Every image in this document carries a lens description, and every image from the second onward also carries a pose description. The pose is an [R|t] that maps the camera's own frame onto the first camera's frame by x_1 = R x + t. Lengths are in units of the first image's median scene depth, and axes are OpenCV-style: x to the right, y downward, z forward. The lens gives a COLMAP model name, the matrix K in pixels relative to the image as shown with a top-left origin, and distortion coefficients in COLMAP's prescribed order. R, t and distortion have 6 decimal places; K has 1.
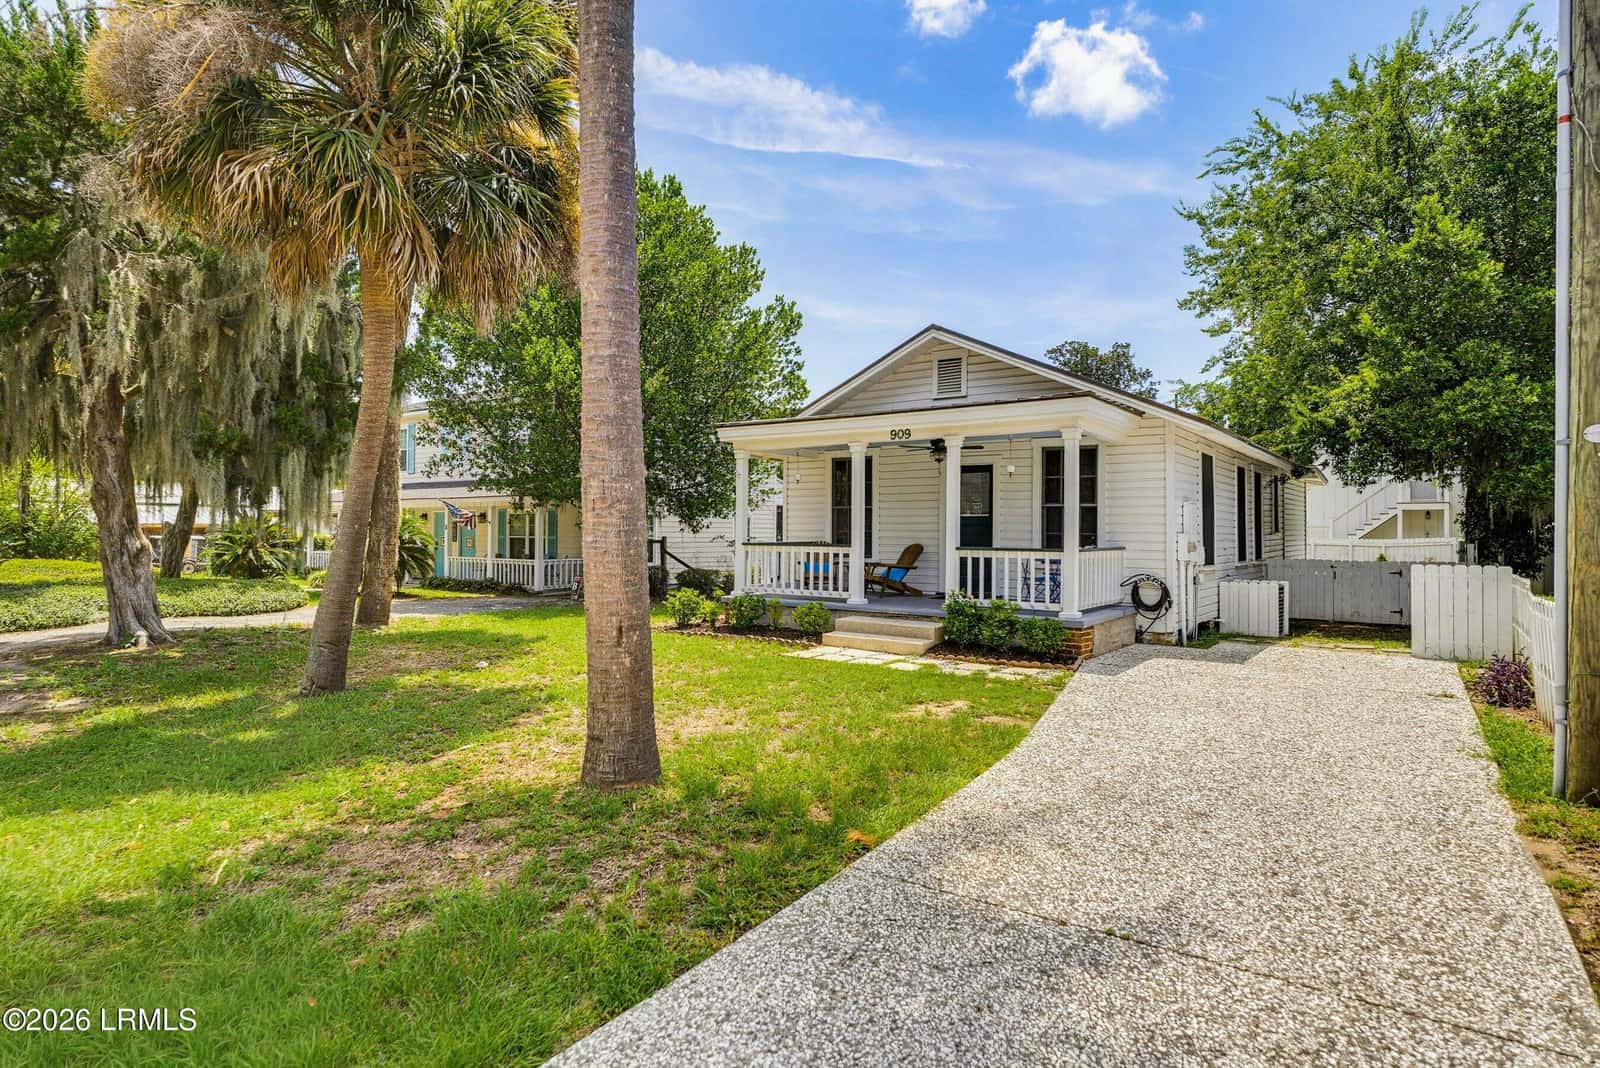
lens RADIAL K [[854.5, 0, 800.0], [0, 854.5, 534.0], [0, 0, 1]] dist [-0.000423, -0.000055]
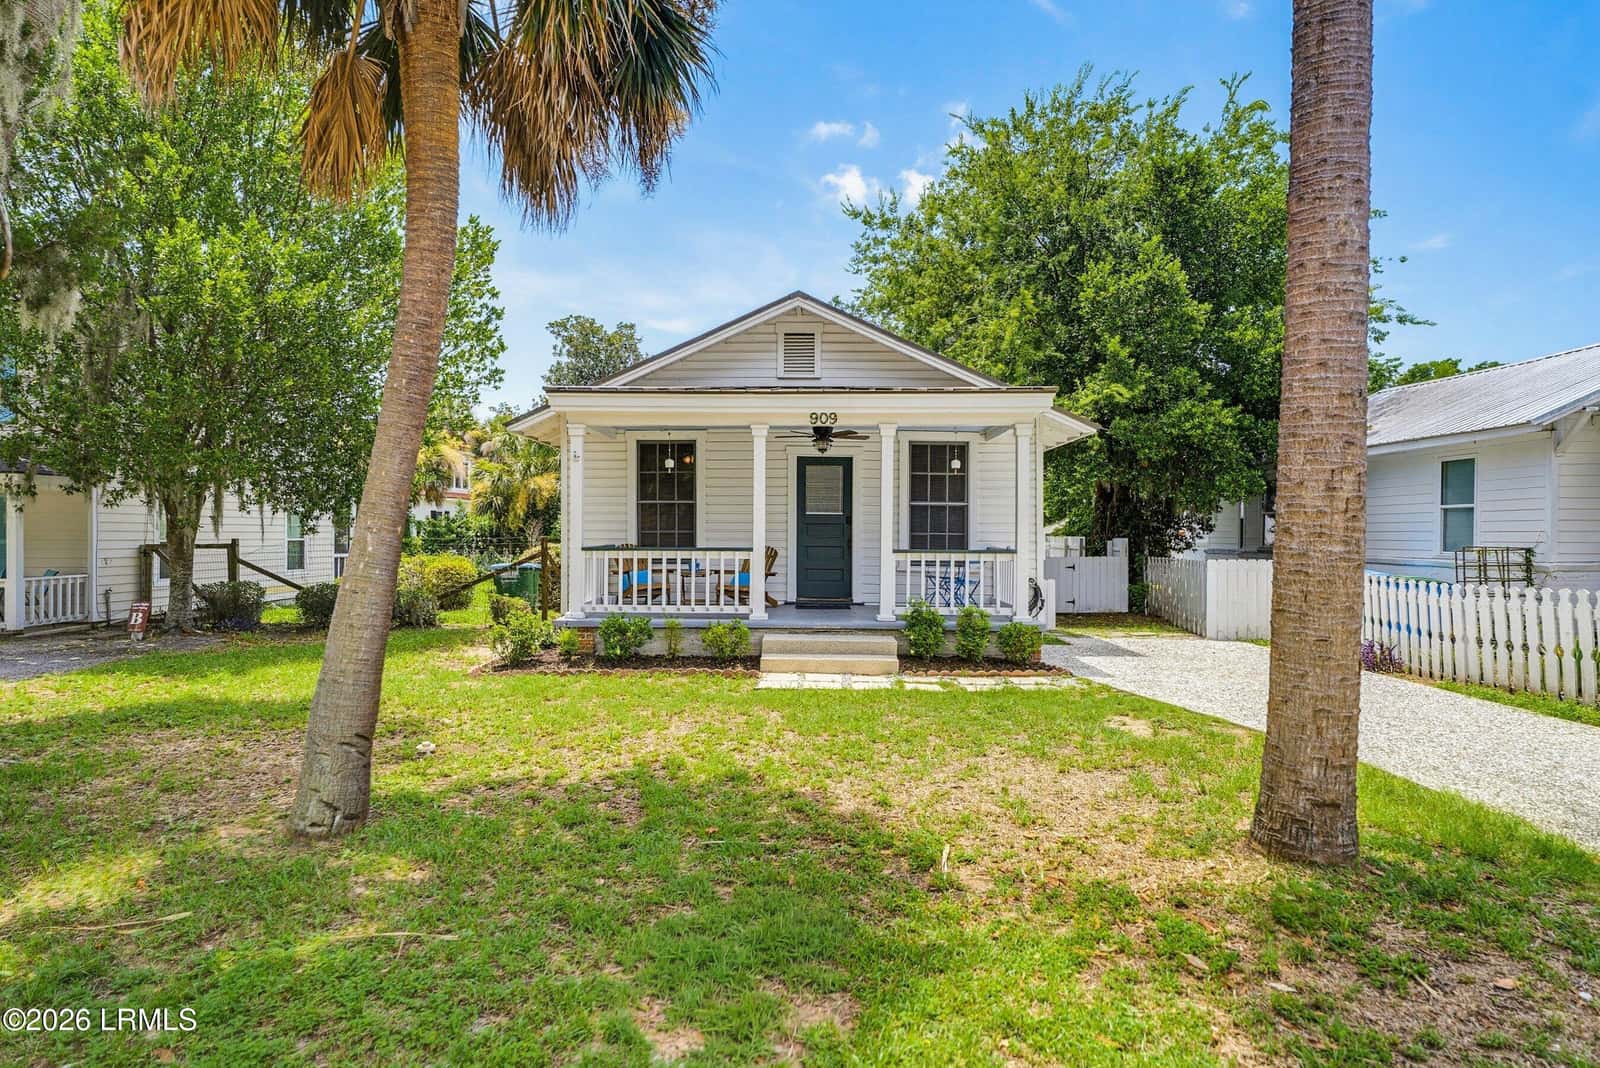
lens RADIAL K [[954.3, 0, 801.9], [0, 954.3, 553.7], [0, 0, 1]] dist [0.034794, -0.000178]
pose [[0.819371, -0.018177, 0.572976, -0.399350], [0.003510, 0.999638, 0.026694, -0.006280], [-0.573253, -0.019861, 0.819137, 0.202679]]
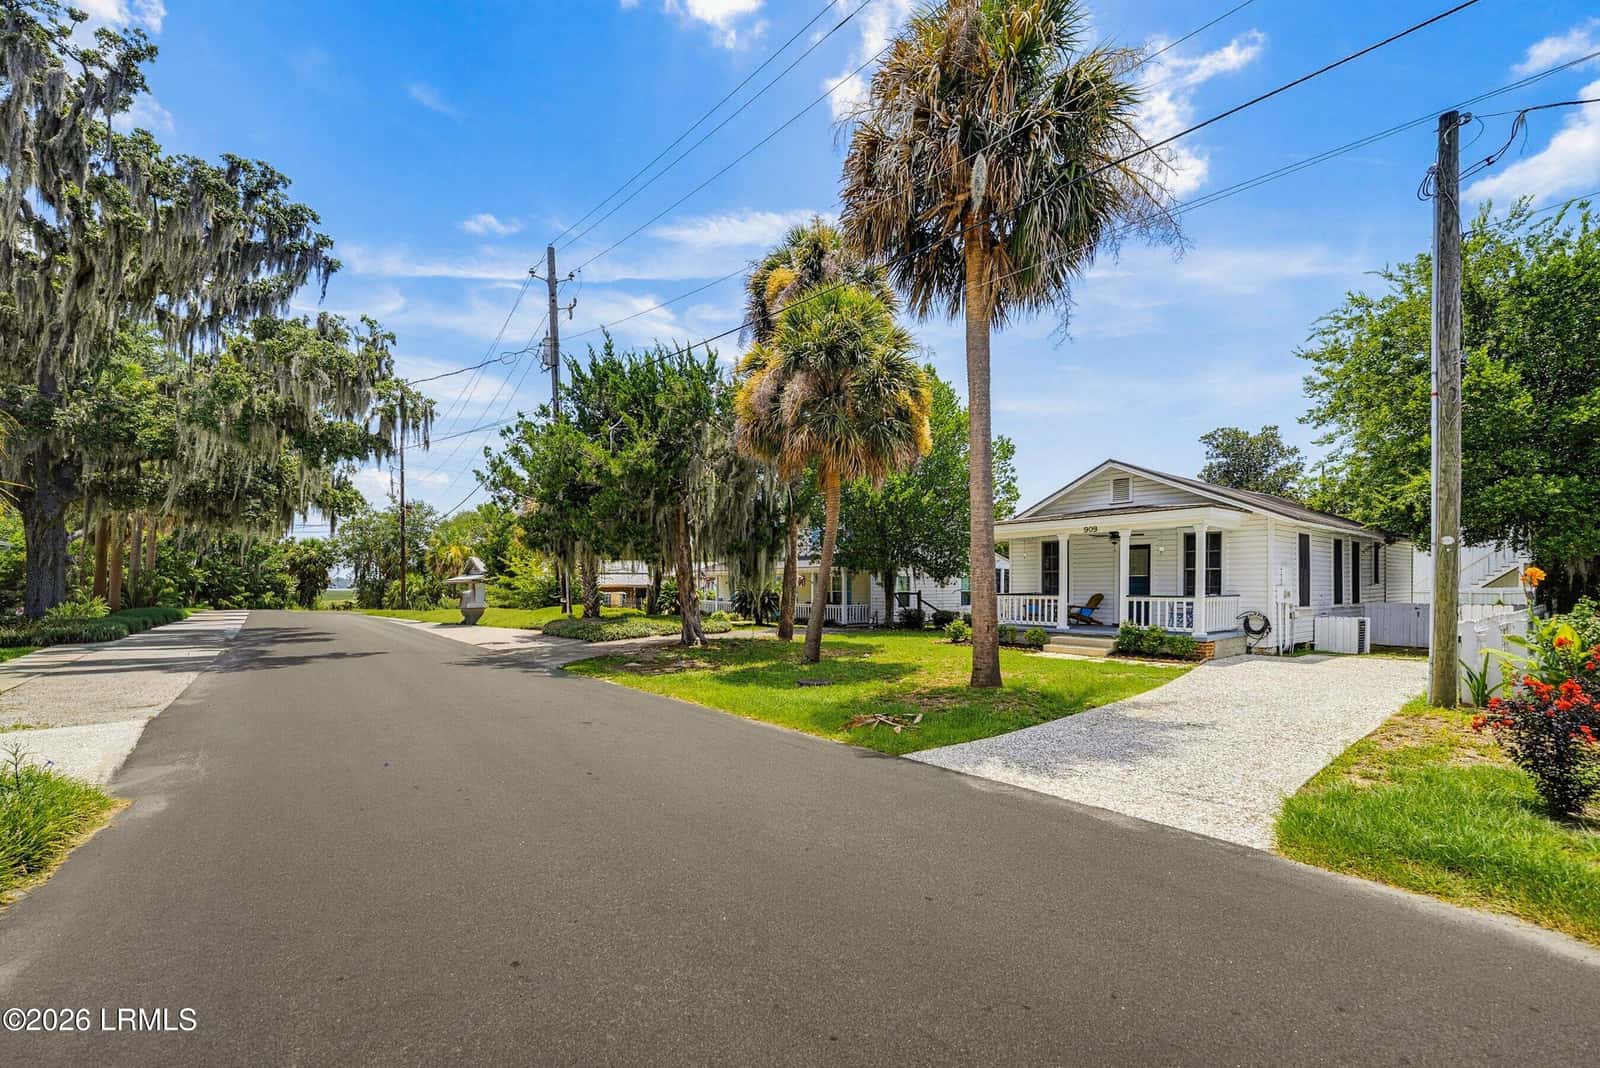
lens RADIAL K [[656.4, 0, 798.5], [0, 656.4, 601.5], [0, 0, 1]] dist [-0.020653, -0.000091]
pose [[0.961697, -0.003871, -0.274086, -0.076144], [0.009582, 0.999764, 0.019500, -0.003478], [0.273946, -0.021379, 0.961508, -0.368375]]
